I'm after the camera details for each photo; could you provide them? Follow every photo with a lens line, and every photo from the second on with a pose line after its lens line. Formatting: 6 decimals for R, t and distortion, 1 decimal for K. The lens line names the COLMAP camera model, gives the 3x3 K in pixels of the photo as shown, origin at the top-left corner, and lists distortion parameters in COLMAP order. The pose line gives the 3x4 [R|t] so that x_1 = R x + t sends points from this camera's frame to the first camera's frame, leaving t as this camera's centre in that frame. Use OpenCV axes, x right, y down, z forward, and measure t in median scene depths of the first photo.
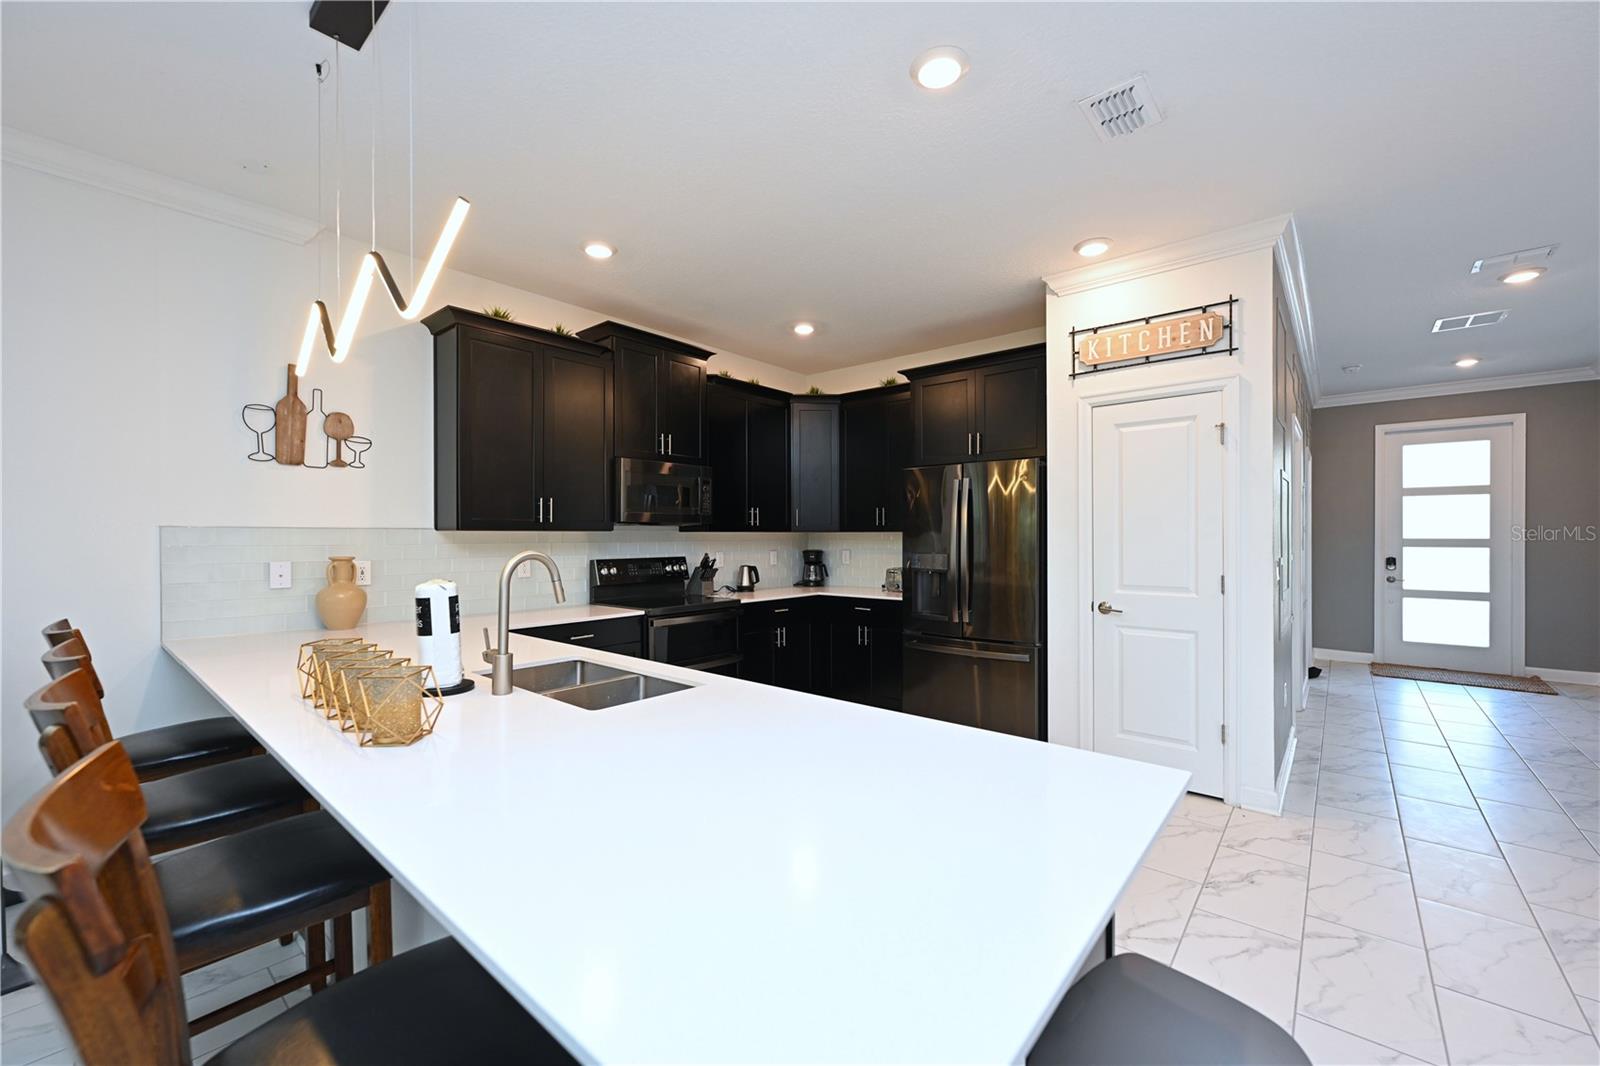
lens RADIAL K [[635.2, 0, 799.2], [0, 635.2, 538.3], [0, 0, 1]] dist [-0.000086, 0.000045]
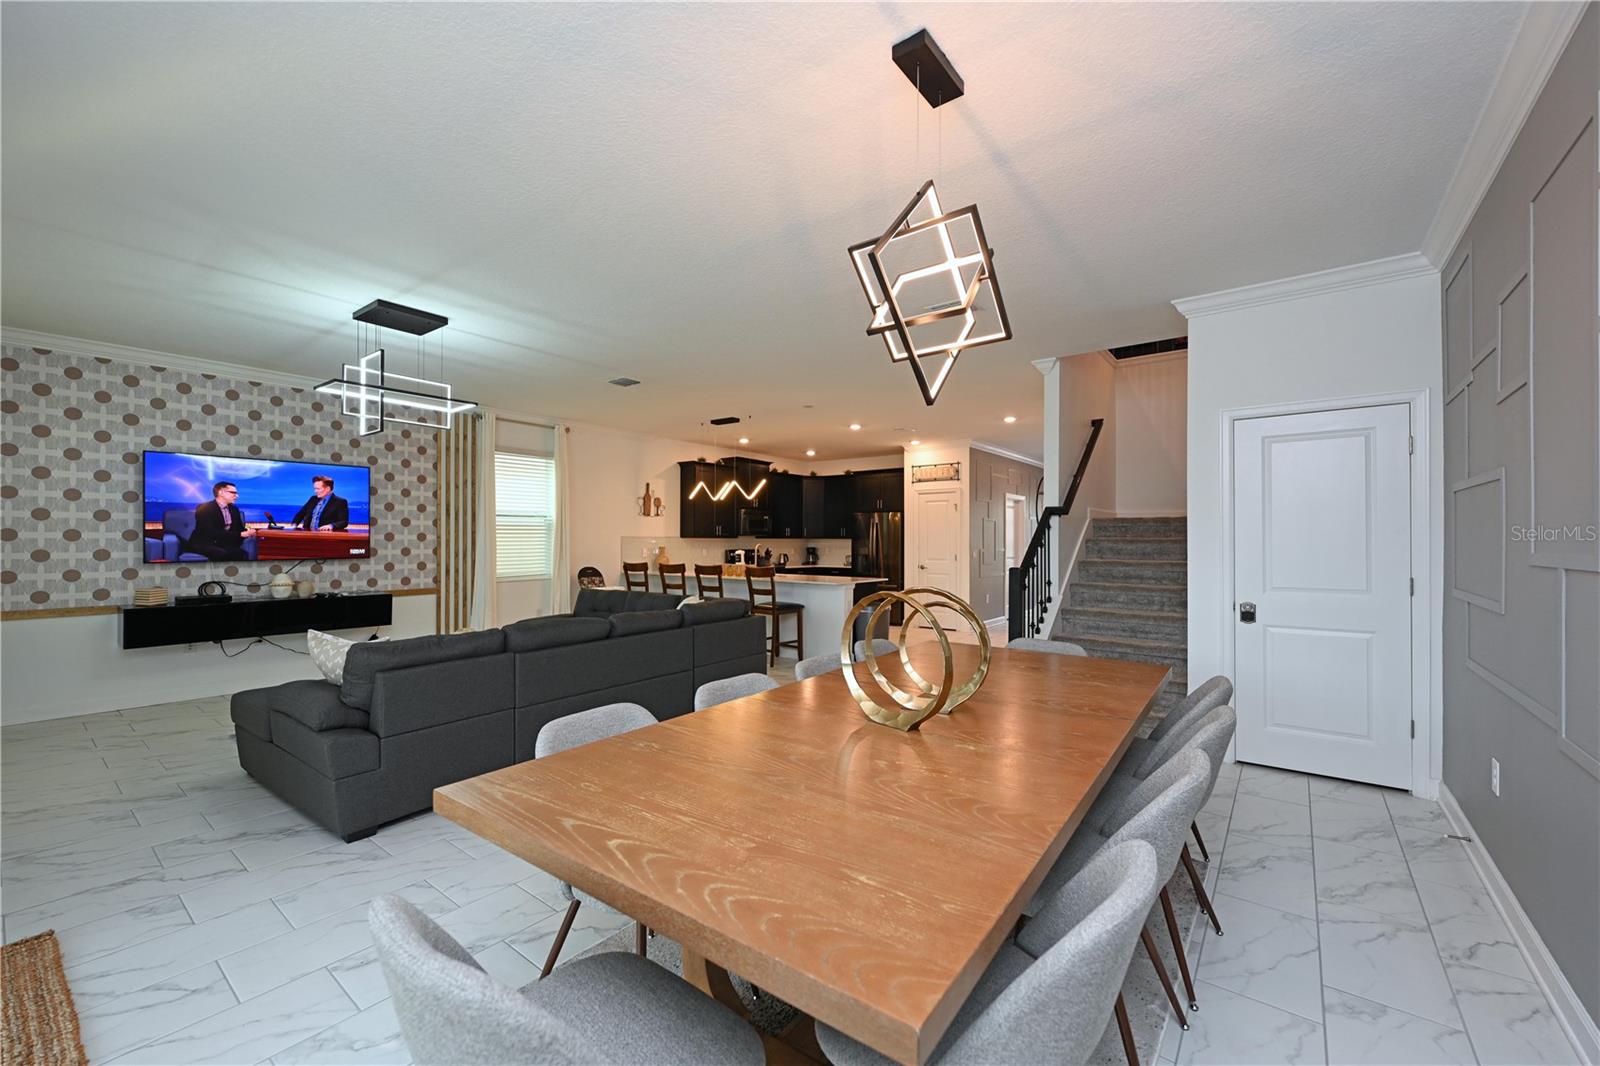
lens RADIAL K [[635.2, 0, 799.2], [0, 635.2, 538.3], [0, 0, 1]] dist [-0.000086, 0.000045]
pose [[0.998794, 0.005880, 0.048735, -0.164760], [-0.005555, 0.999961, -0.006809, 0.004576], [-0.048773, 0.006530, 0.998789, -1.496851]]
